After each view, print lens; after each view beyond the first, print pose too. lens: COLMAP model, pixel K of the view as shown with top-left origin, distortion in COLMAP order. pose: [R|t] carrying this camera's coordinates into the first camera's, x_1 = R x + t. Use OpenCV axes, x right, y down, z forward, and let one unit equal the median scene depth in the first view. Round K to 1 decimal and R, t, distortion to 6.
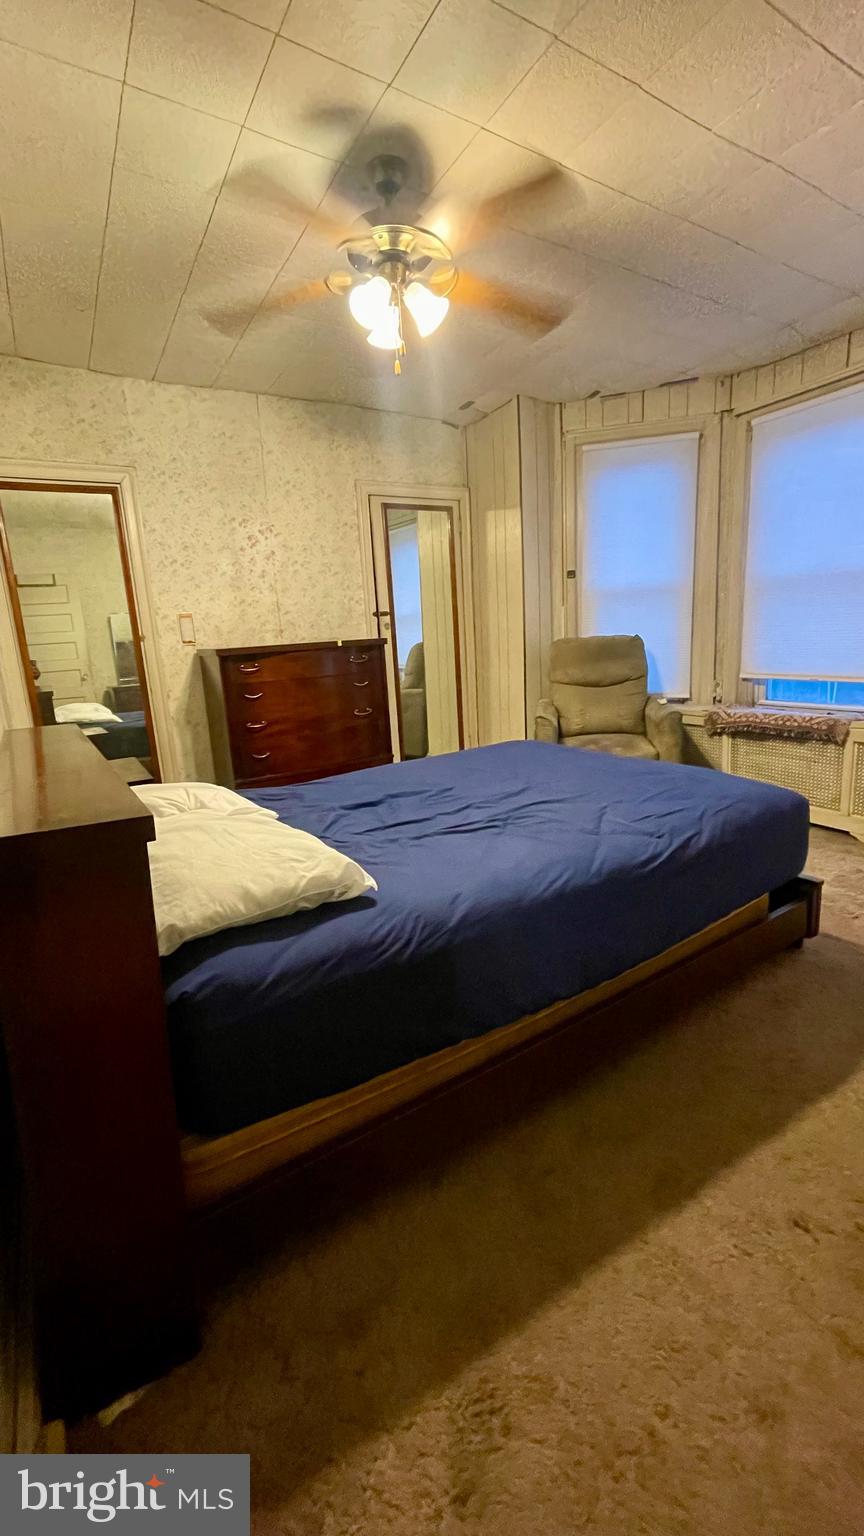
lens RADIAL K [[615.4, 0, 425.5], [0, 615.4, 768.6], [0, 0, 1]] dist [-0.008898, 0.000338]
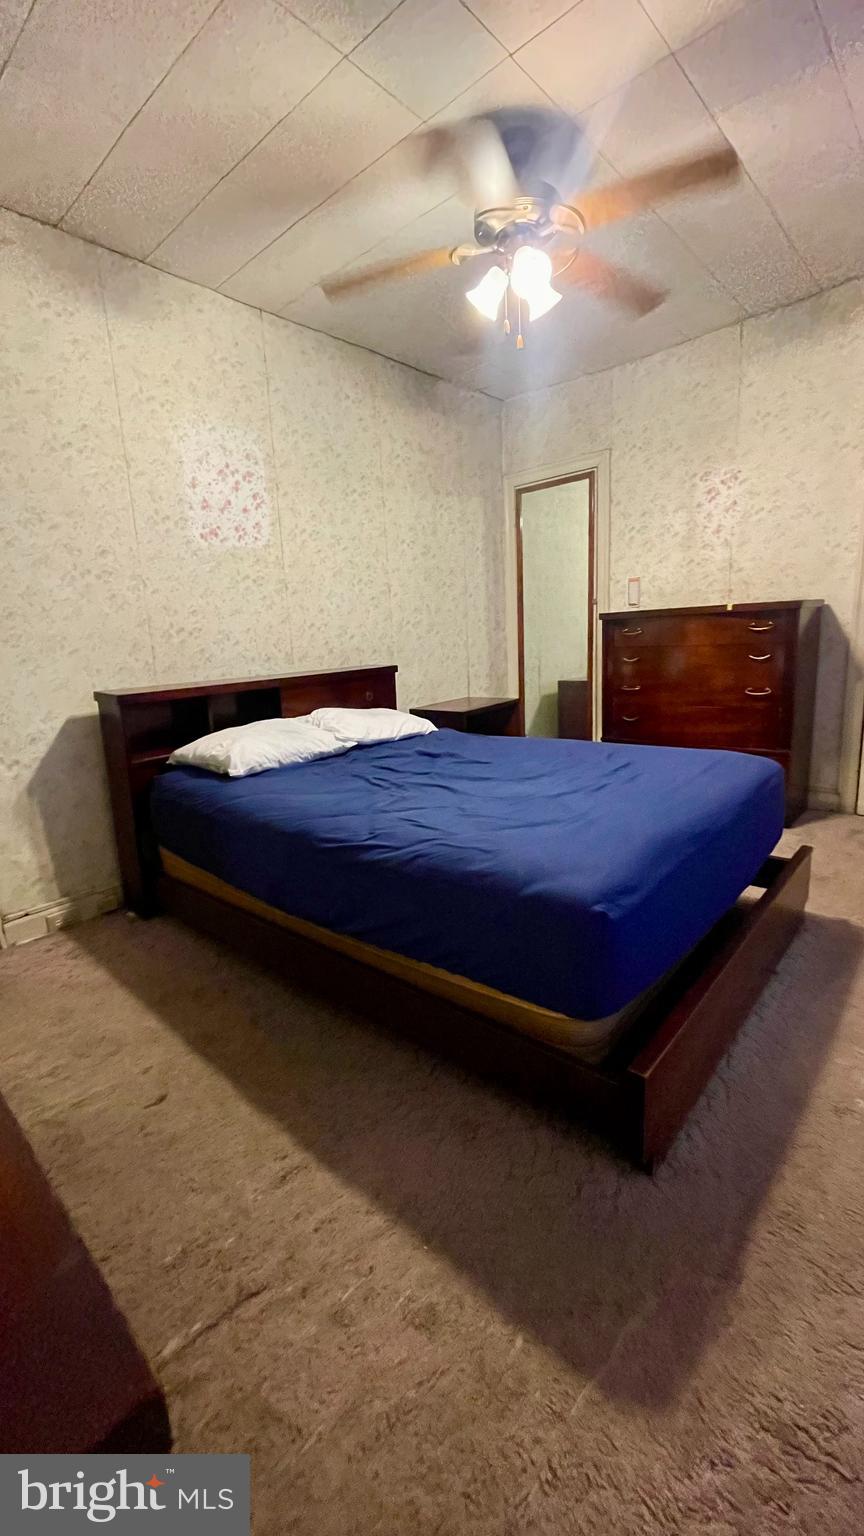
lens RADIAL K [[615.4, 0, 423.9], [0, 615.4, 766.1], [0, 0, 1]] dist [-0.008898, 0.000338]
pose [[0.285154, 0.248235, -0.925779, 0.580999], [-0.166189, 0.964056, 0.207310, -0.095122], [0.943964, 0.094739, 0.316159, 0.340966]]
